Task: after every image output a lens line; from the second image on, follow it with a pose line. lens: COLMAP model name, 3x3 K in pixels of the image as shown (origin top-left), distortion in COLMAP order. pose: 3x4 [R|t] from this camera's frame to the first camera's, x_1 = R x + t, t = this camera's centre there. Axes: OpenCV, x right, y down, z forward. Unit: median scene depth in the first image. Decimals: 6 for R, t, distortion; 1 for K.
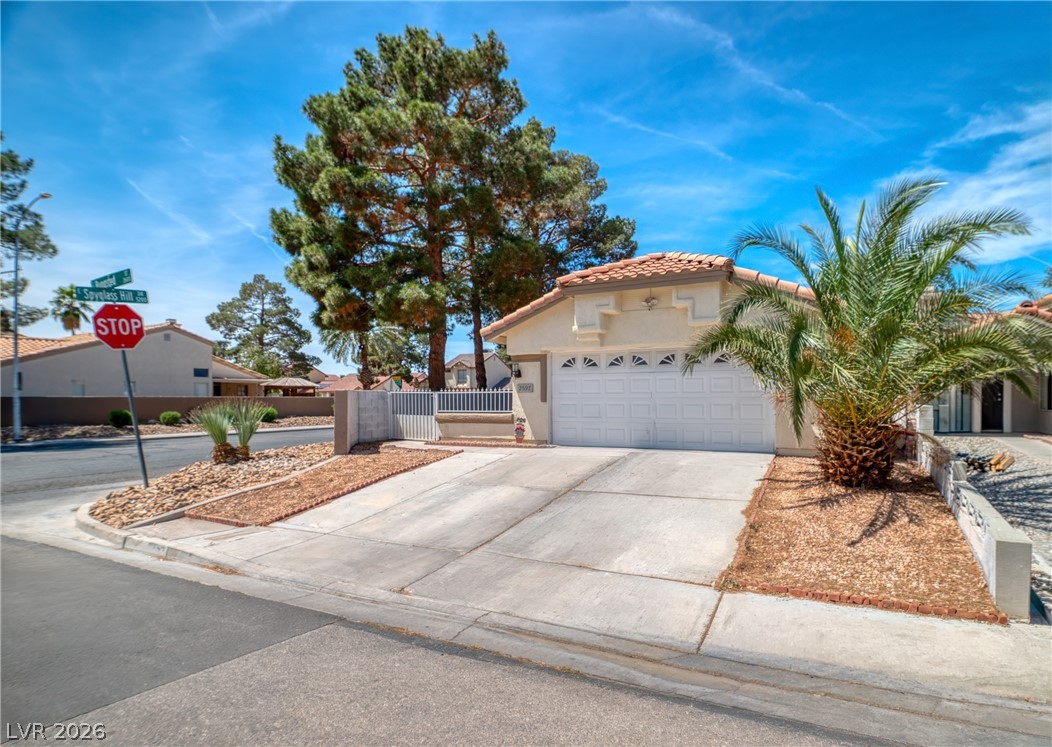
lens RADIAL K [[586.0, 0, 588.3], [0, 586.0, 403.8], [0, 0, 1]] dist [-0.001080, -0.055733]
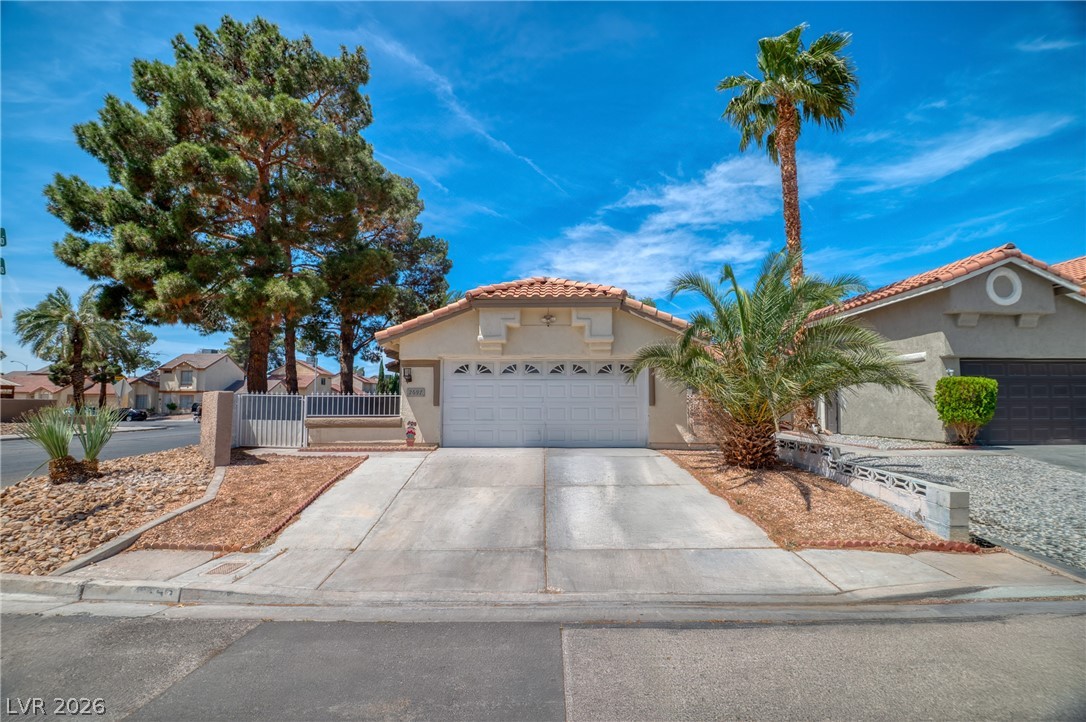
lens RADIAL K [[535.4, 0, 547.9], [0, 535.4, 354.8], [0, 0, 1]] dist [-0.015231, -0.021807]
pose [[0.898512, 0.041890, 0.436945, -0.325059], [0.001702, 0.995096, -0.098900, 0.000973], [-0.438945, 0.089606, 0.894034, 0.057344]]
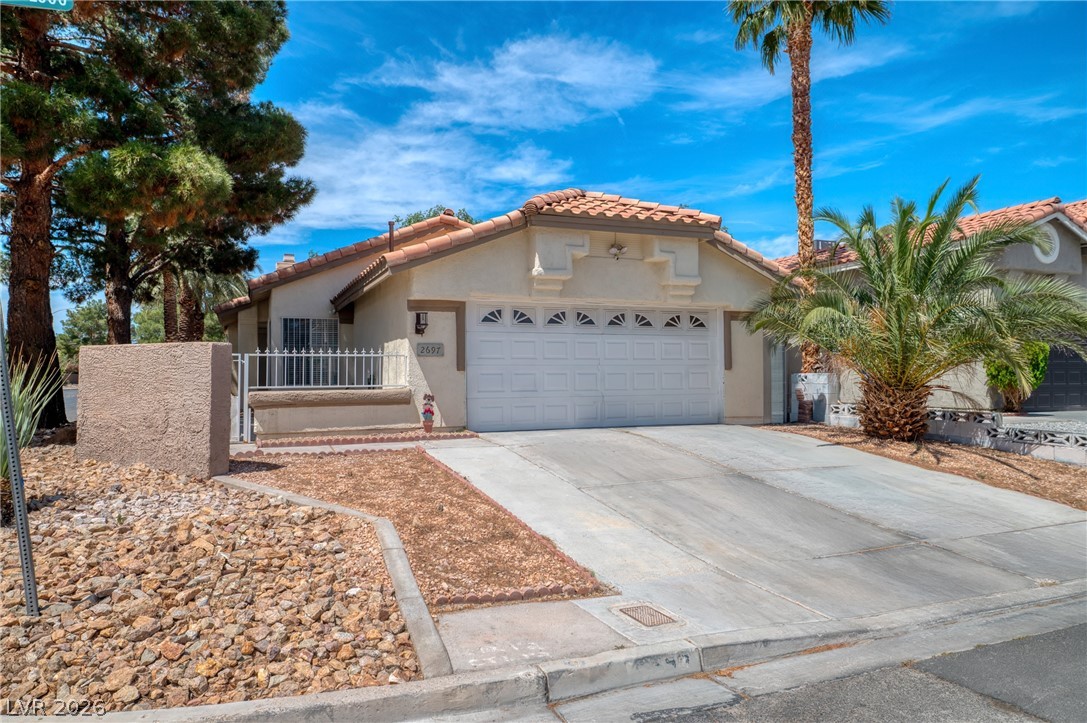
lens RADIAL K [[773.5, 0, 574.5], [0, 773.5, 364.5], [0, 0, 1]] dist [0.007351, -0.002428]
pose [[0.636384, 0.011613, 0.771285, -0.712345], [0.013809, 0.999555, -0.026444, 0.016062], [-0.771249, 0.027479, 0.635940, 0.325055]]
